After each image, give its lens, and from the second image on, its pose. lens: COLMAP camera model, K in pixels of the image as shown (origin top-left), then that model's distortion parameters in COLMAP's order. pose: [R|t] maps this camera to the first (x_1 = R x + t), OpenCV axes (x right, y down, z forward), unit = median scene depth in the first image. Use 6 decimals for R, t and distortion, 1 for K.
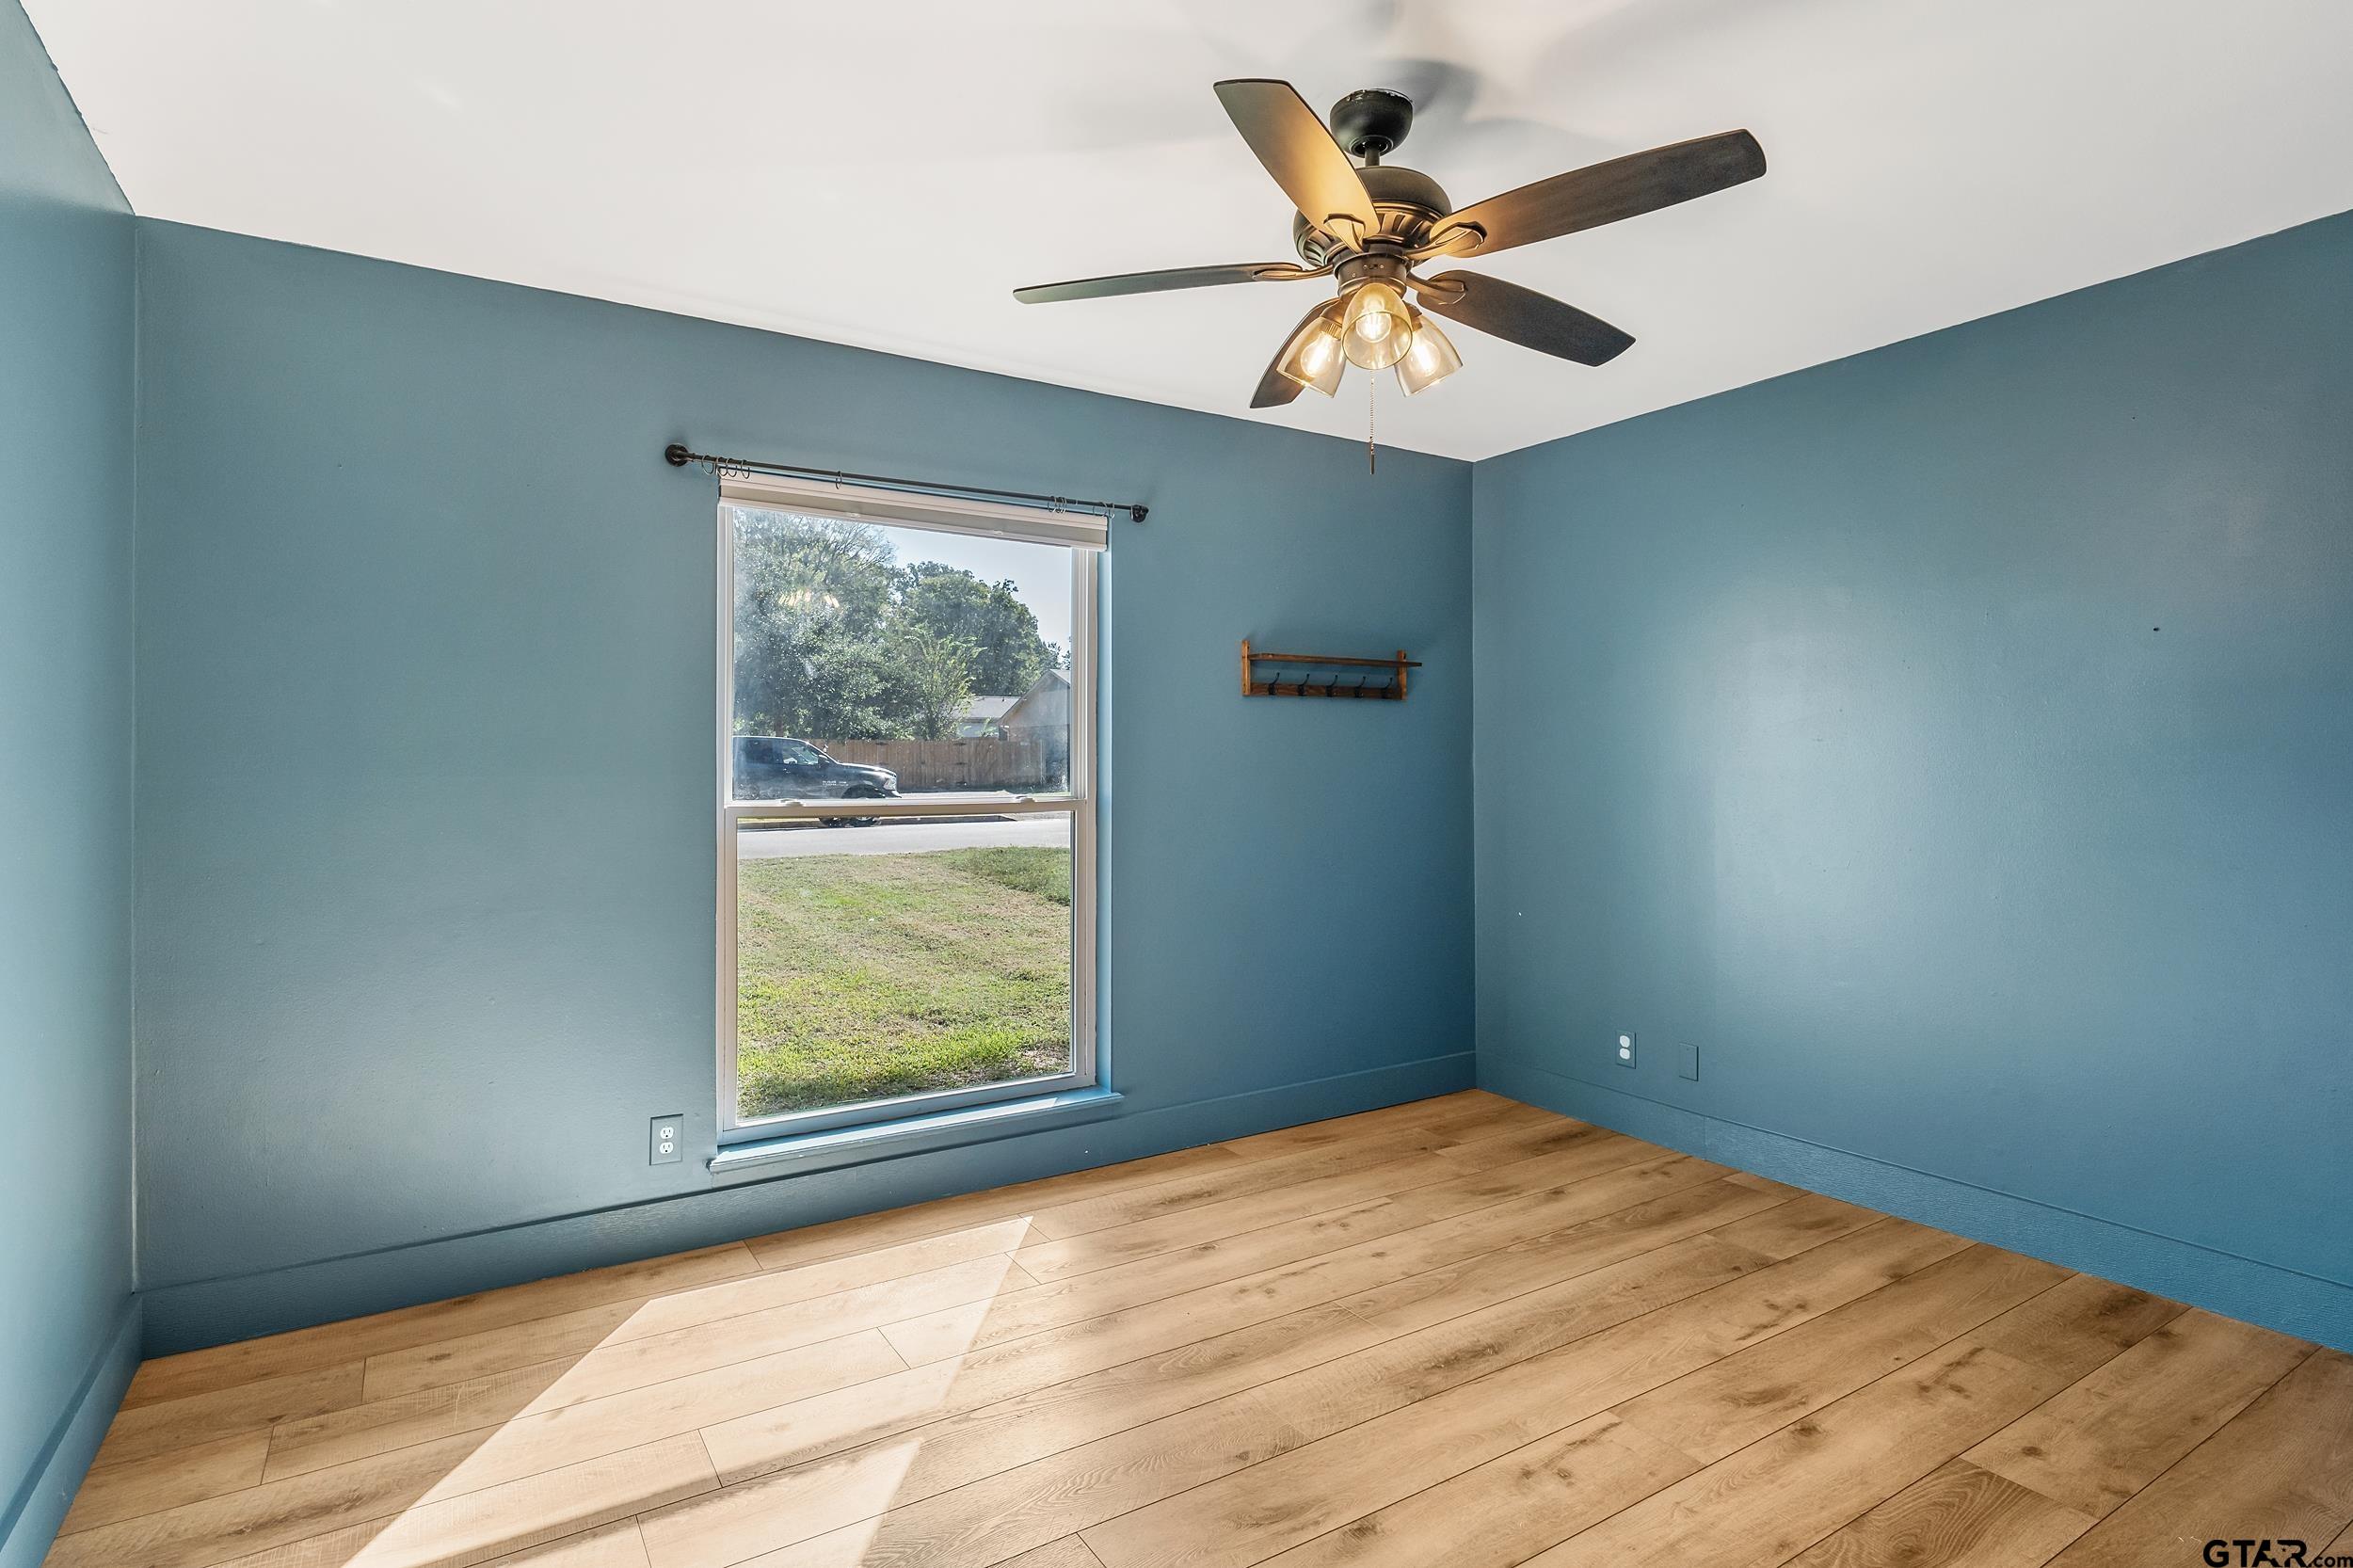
lens RADIAL K [[1195.9, 0, 1182.2], [0, 1195.9, 780.6], [0, 0, 1]] dist [0.012562, 0.000538]
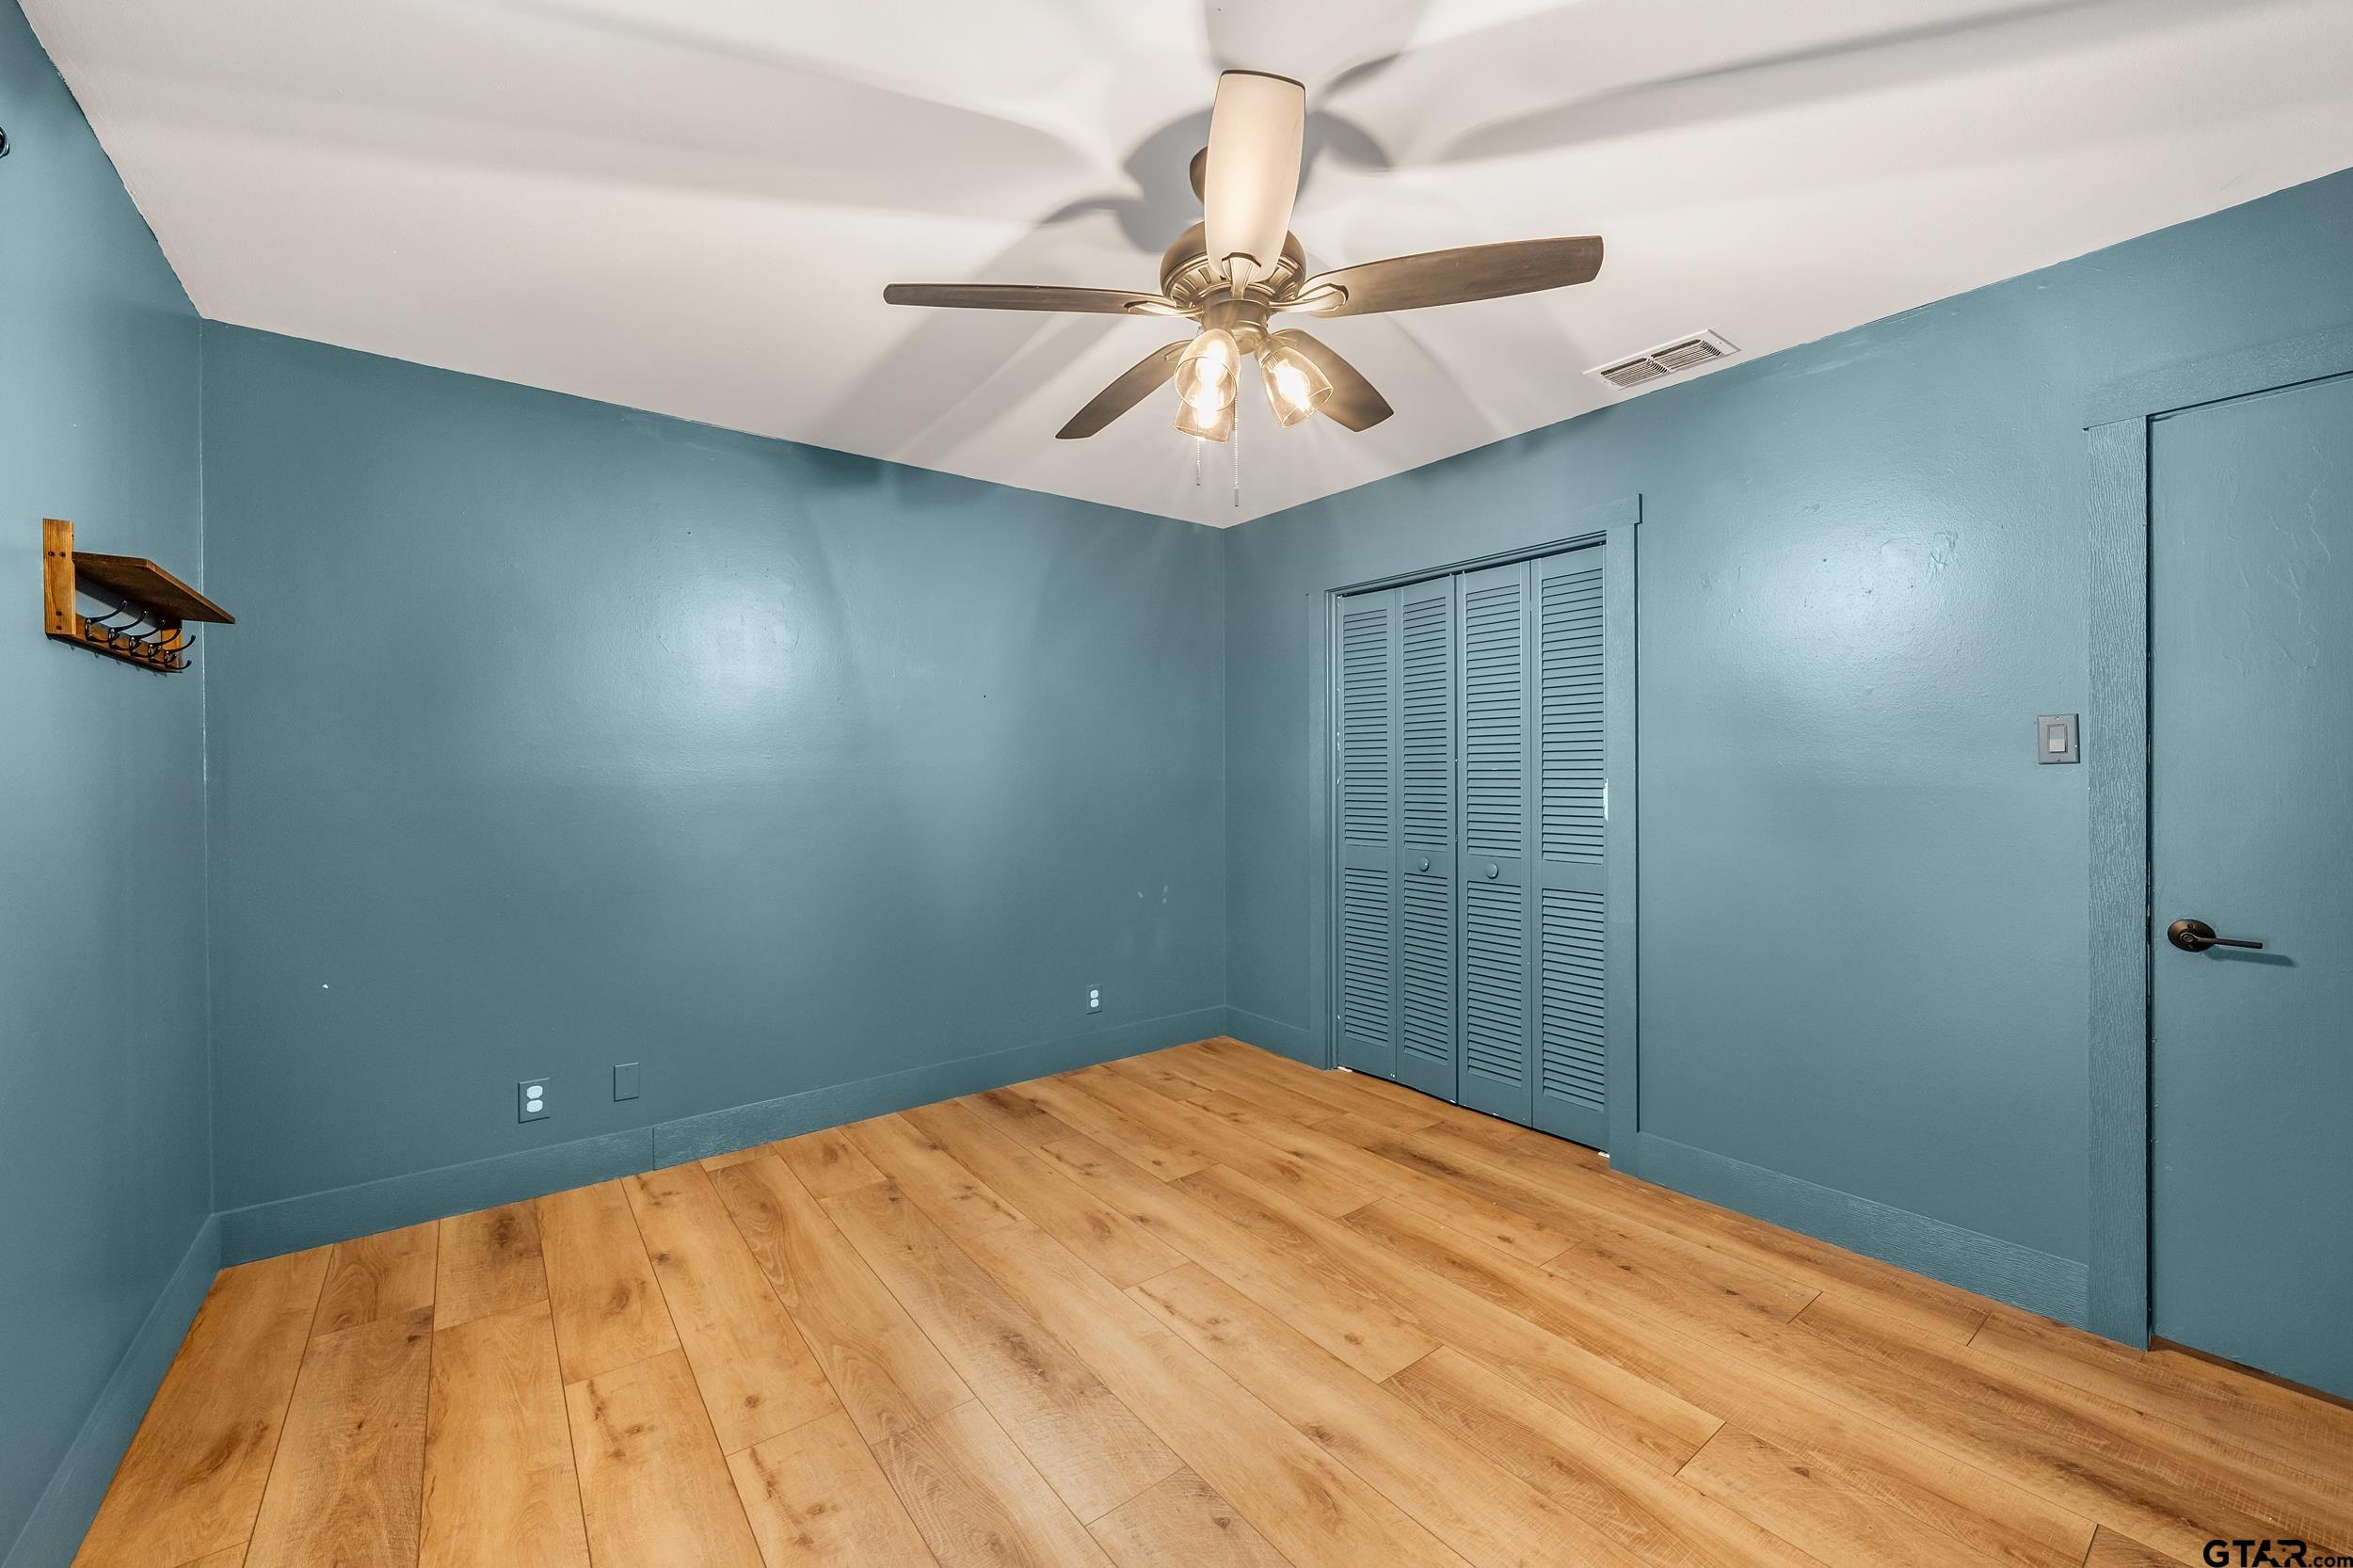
lens RADIAL K [[928.2, 0, 1181.9], [0, 928.2, 776.3], [0, 0, 1]] dist [0.000811, 0.000057]
pose [[-0.092927, 0.004072, 0.995665, -0.512910], [0.019367, 0.999810, -0.002282, -0.002945], [-0.995485, 0.019071, -0.092988, 0.854775]]
